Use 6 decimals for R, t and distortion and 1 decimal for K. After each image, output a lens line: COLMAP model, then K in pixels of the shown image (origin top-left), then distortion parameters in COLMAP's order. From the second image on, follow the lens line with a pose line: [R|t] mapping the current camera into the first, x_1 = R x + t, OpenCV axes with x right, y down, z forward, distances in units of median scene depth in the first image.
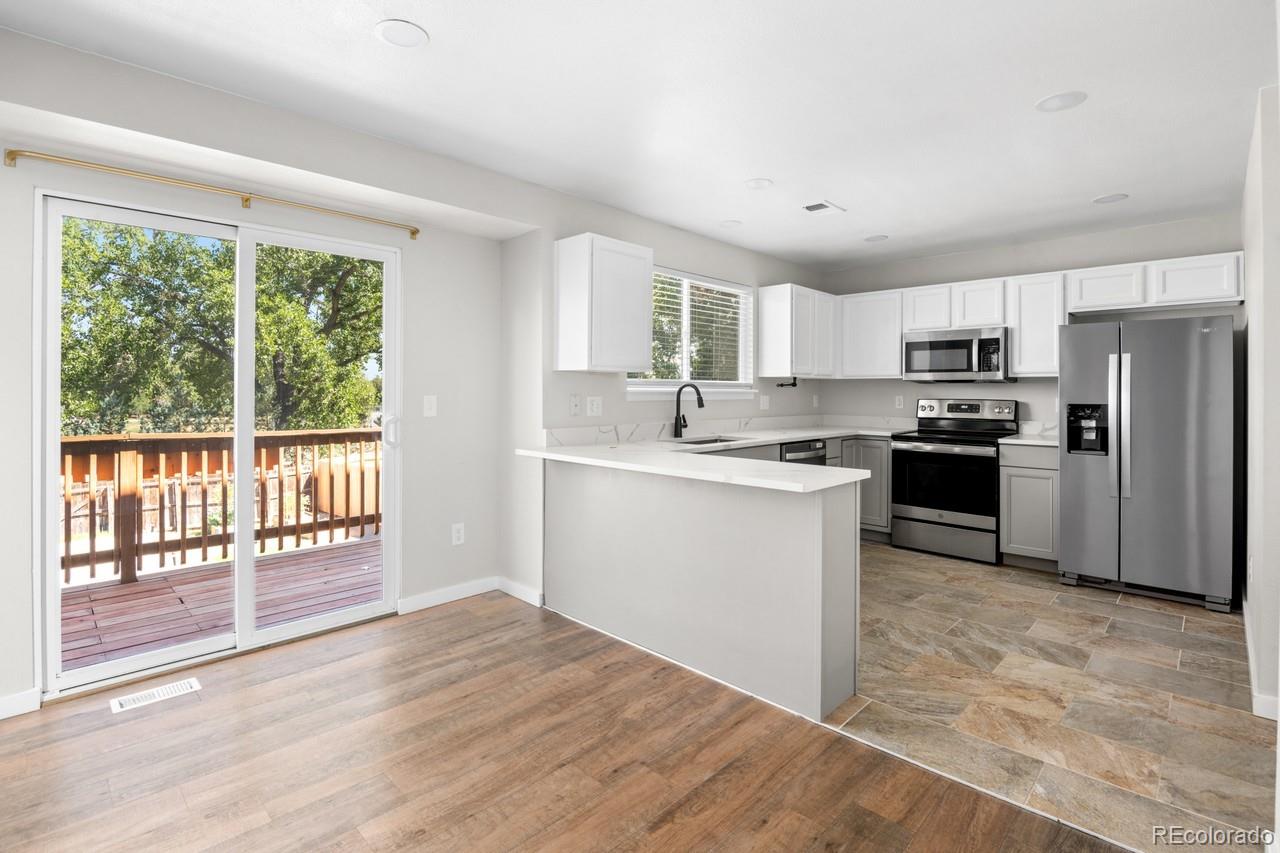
lens RADIAL K [[600.1, 0, 674.4], [0, 600.1, 395.5], [0, 0, 1]] dist [0.004828, -0.004033]
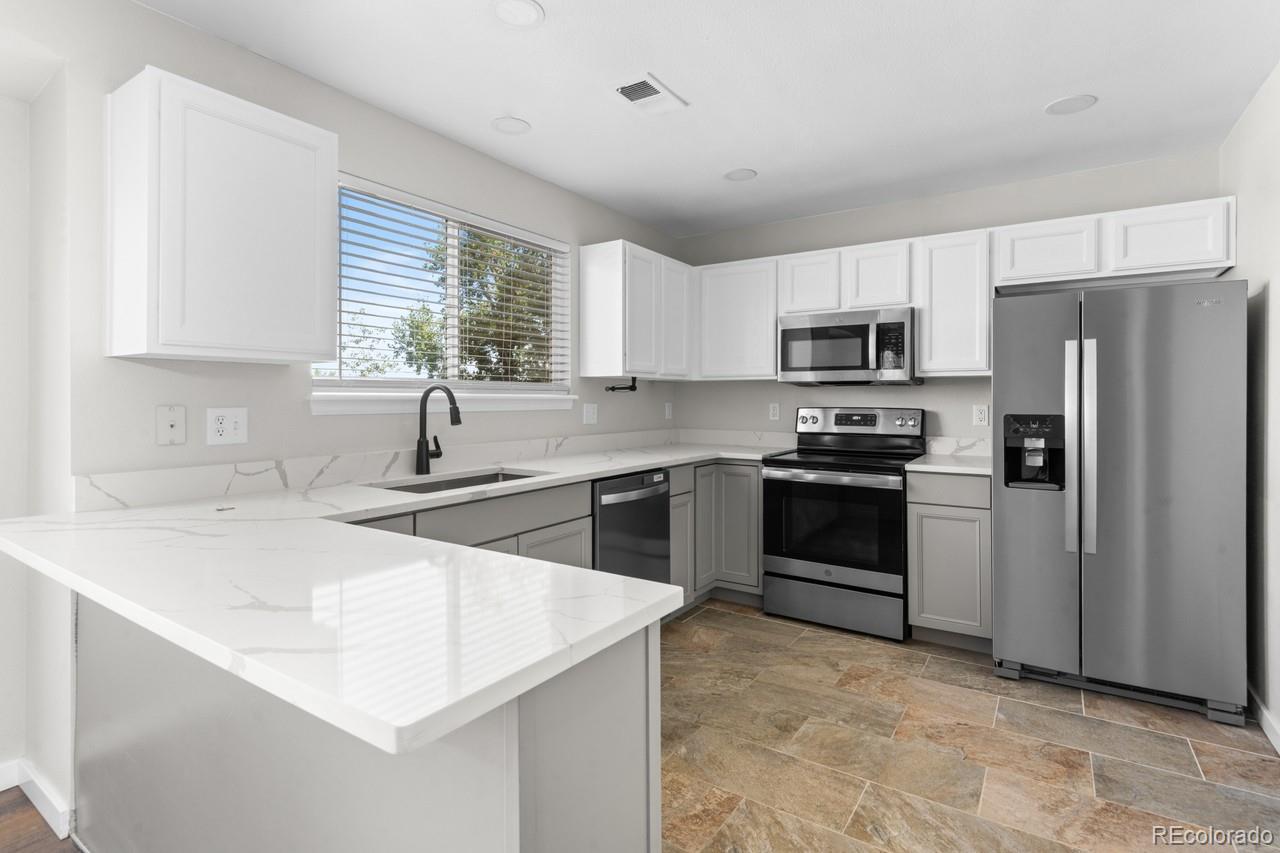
lens RADIAL K [[600.1, 0, 667.4], [0, 600.1, 410.8], [0, 0, 1]] dist [0.004828, -0.004033]
pose [[0.984903, -0.007136, 0.172959, 0.144236], [0.005152, 0.999916, 0.011917, 0.000168], [-0.173030, -0.010846, 0.984857, 0.360741]]
